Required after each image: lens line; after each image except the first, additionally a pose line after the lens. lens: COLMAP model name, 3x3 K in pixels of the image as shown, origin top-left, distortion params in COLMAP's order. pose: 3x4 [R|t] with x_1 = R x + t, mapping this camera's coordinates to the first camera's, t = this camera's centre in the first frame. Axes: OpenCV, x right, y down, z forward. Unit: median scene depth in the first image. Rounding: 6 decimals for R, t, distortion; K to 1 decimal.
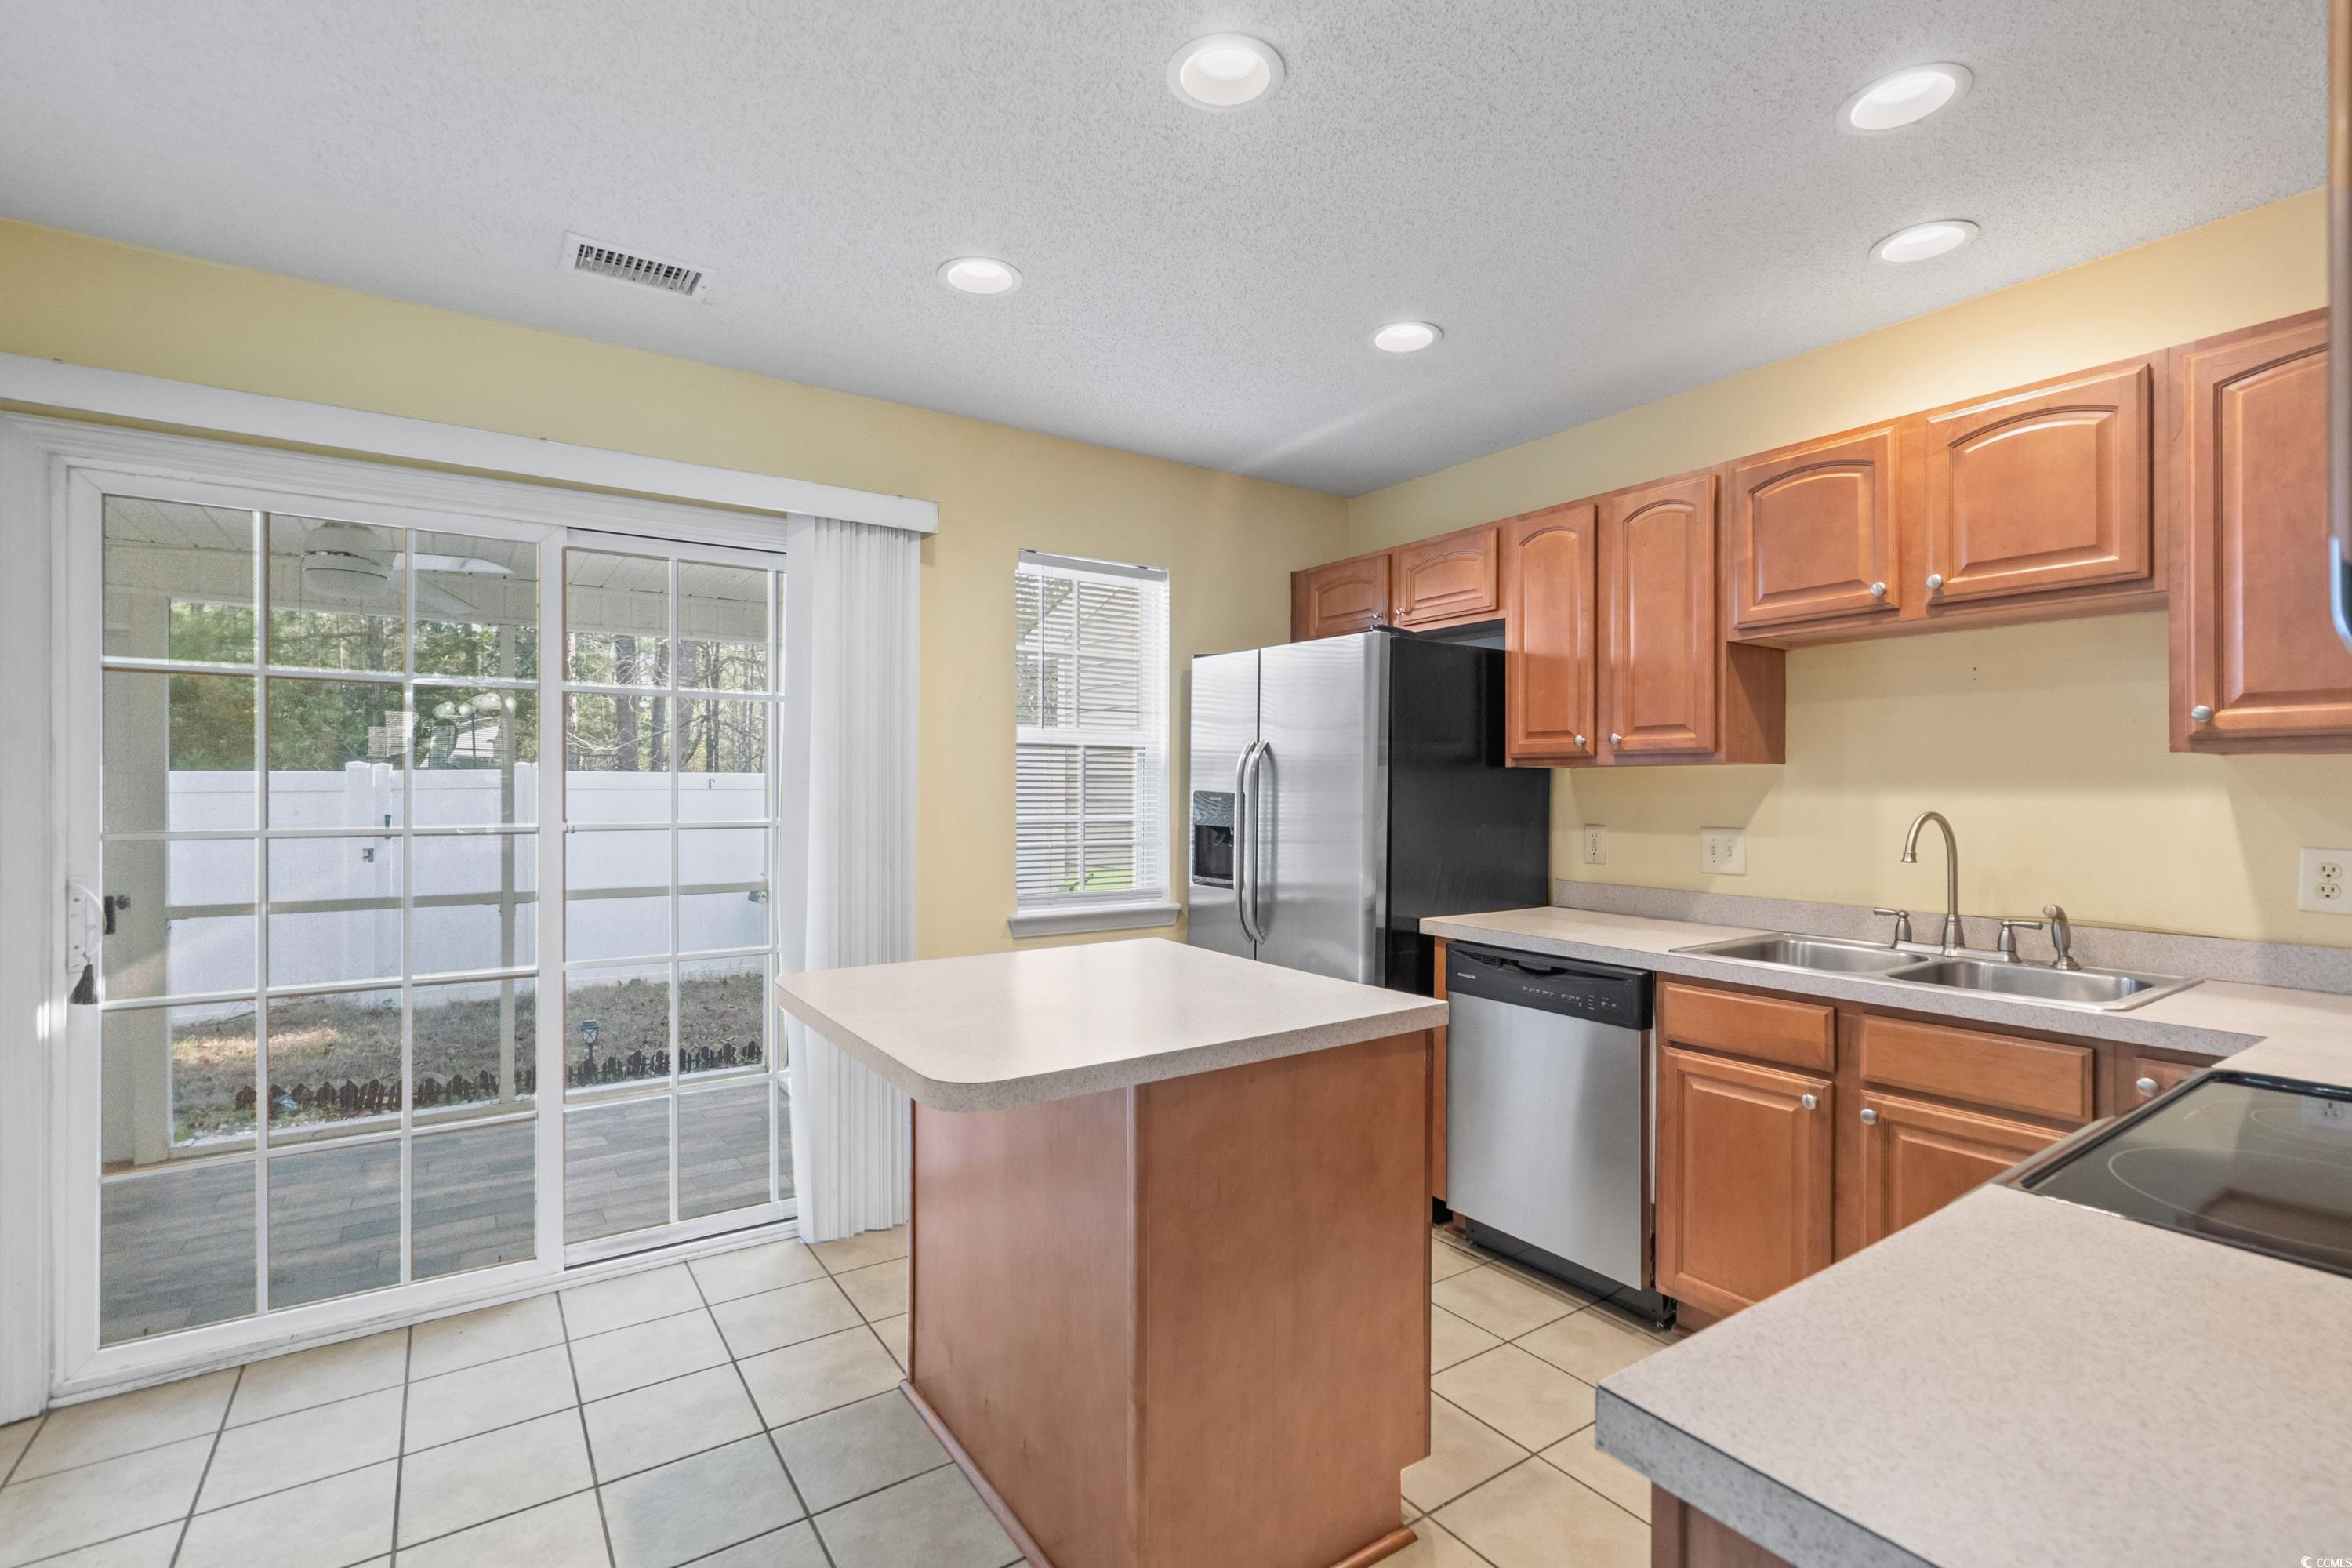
lens RADIAL K [[1072.2, 0, 1176.0], [0, 1072.2, 784.0], [0, 0, 1]] dist [-0.002513, -0.000142]
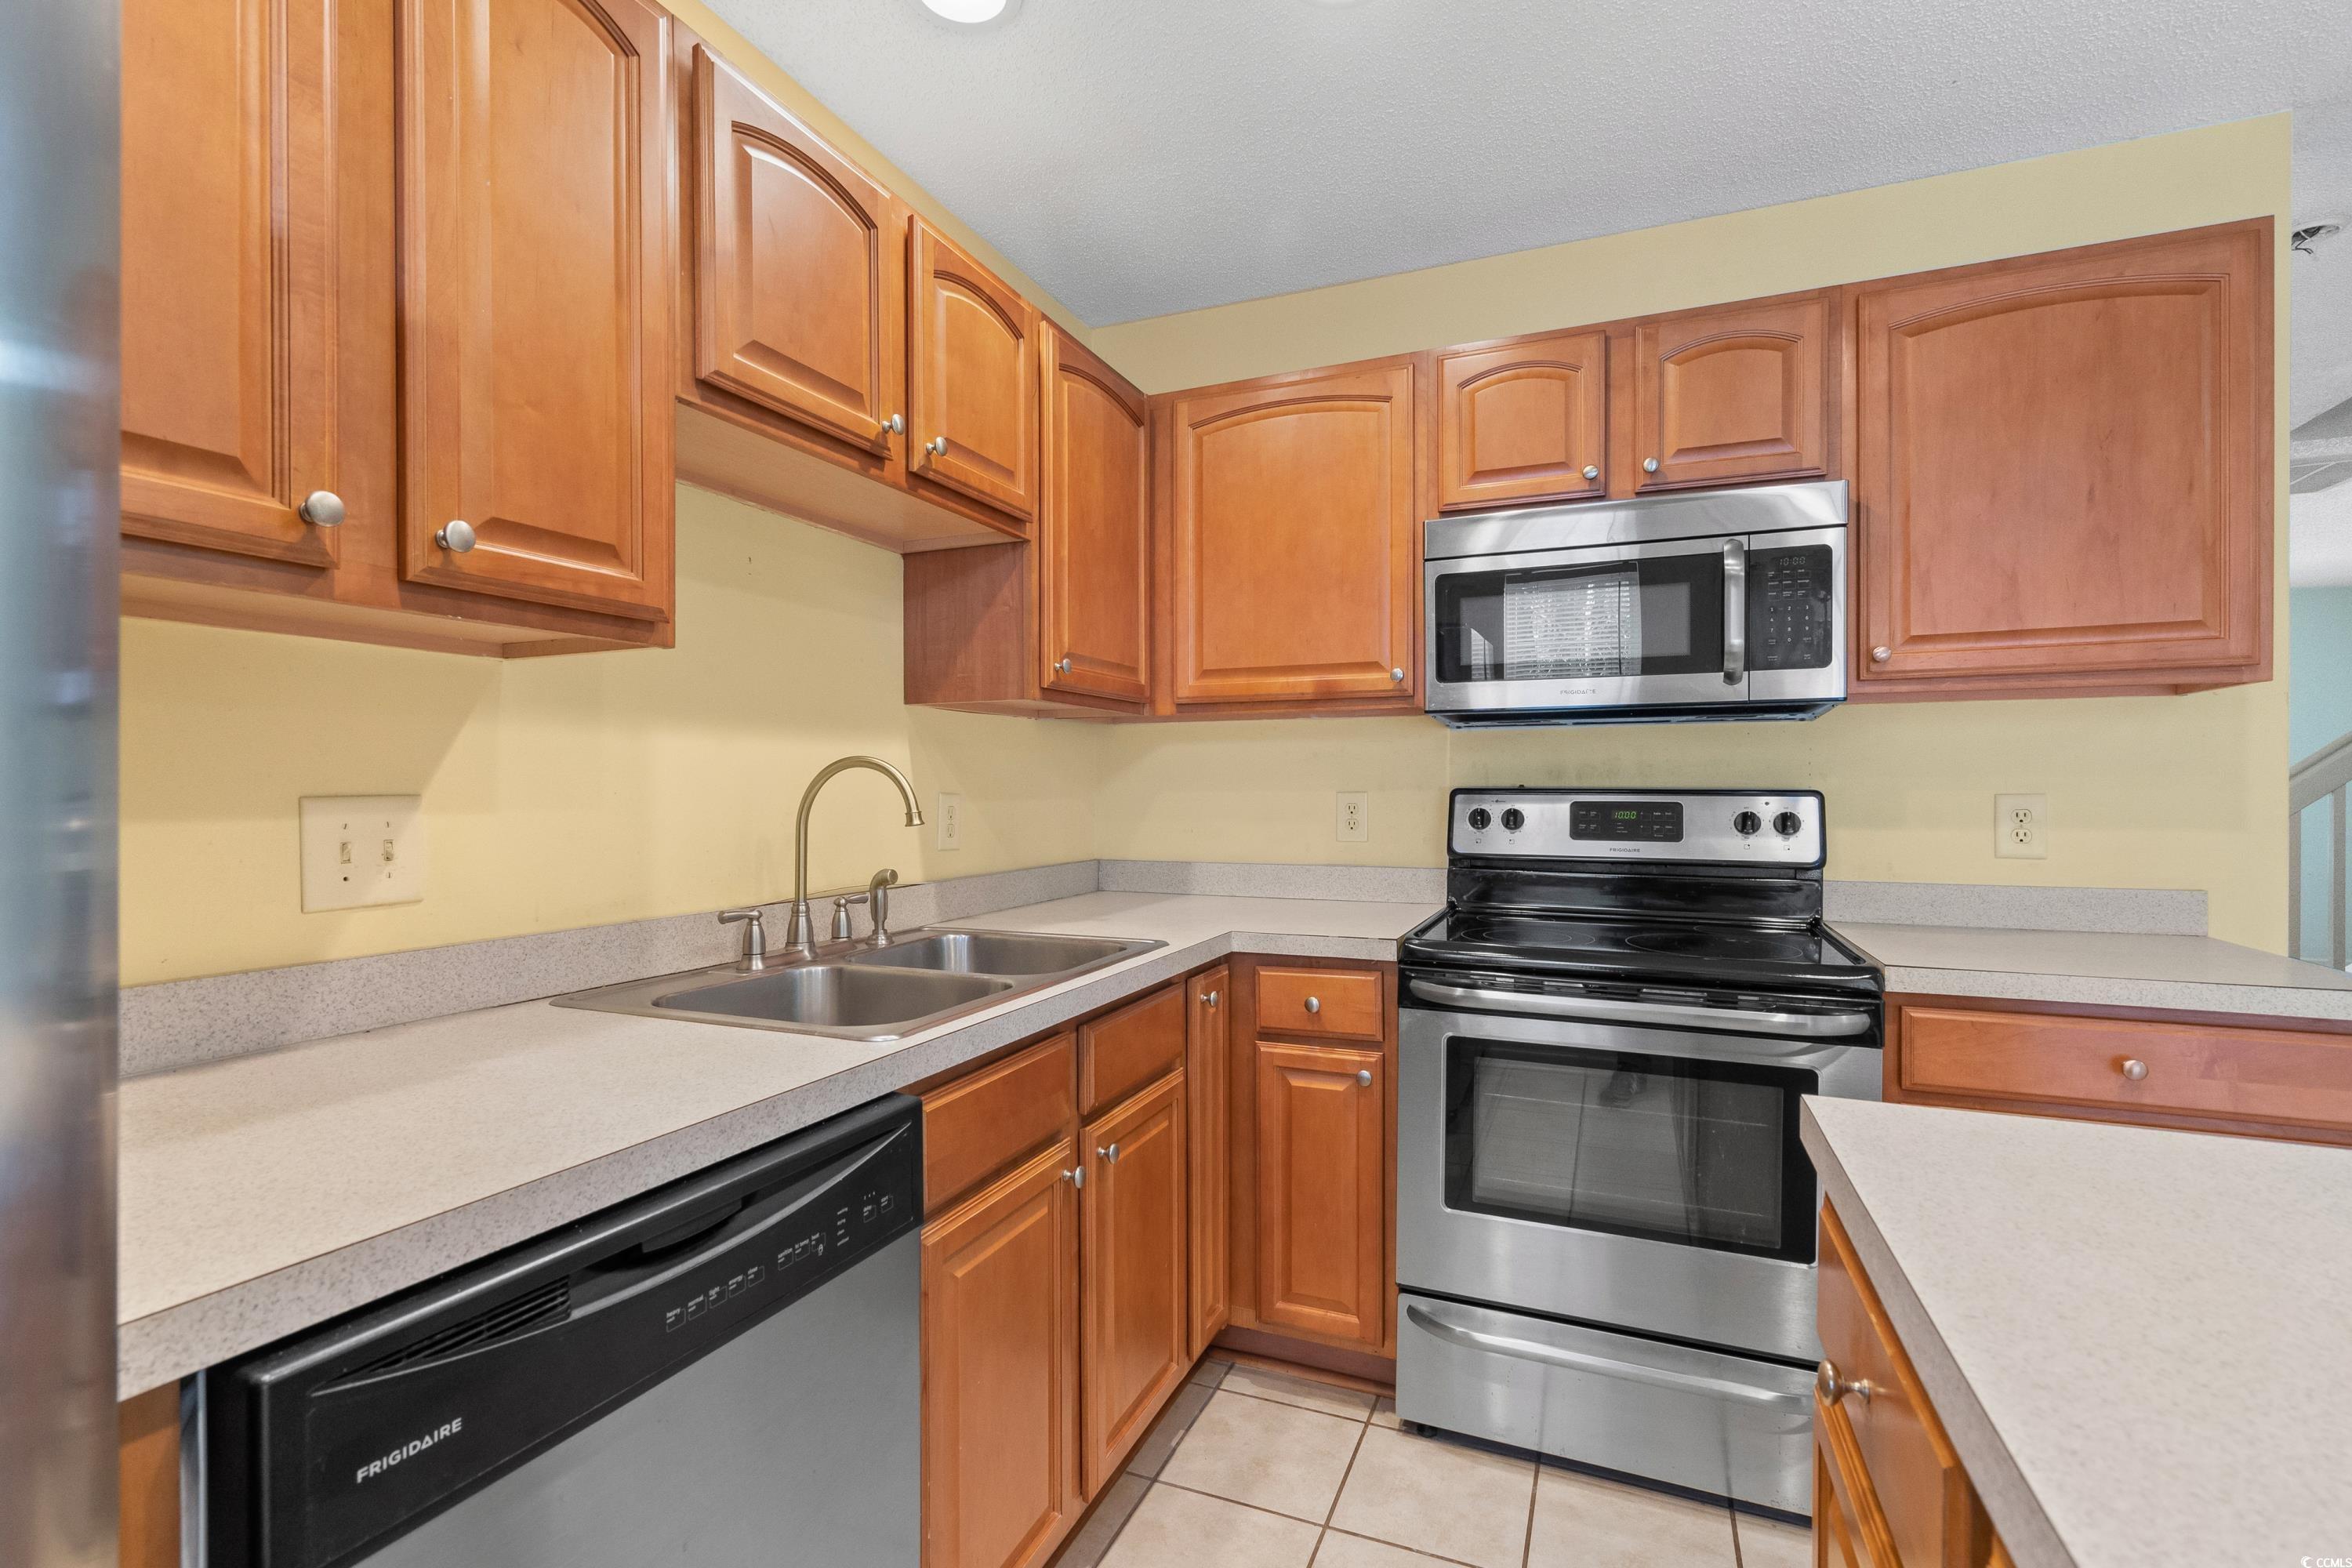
lens RADIAL K [[1073.5, 0, 1166.6], [0, 1073.5, 790.8], [0, 0, 1]] dist [-0.004319, 0.000150]
pose [[-0.539229, 0.000041, 0.842159, -0.005589], [0.000406, 1.000000, 0.000211, 0.043091], [-0.842159, 0.000456, -0.539229, 1.066878]]
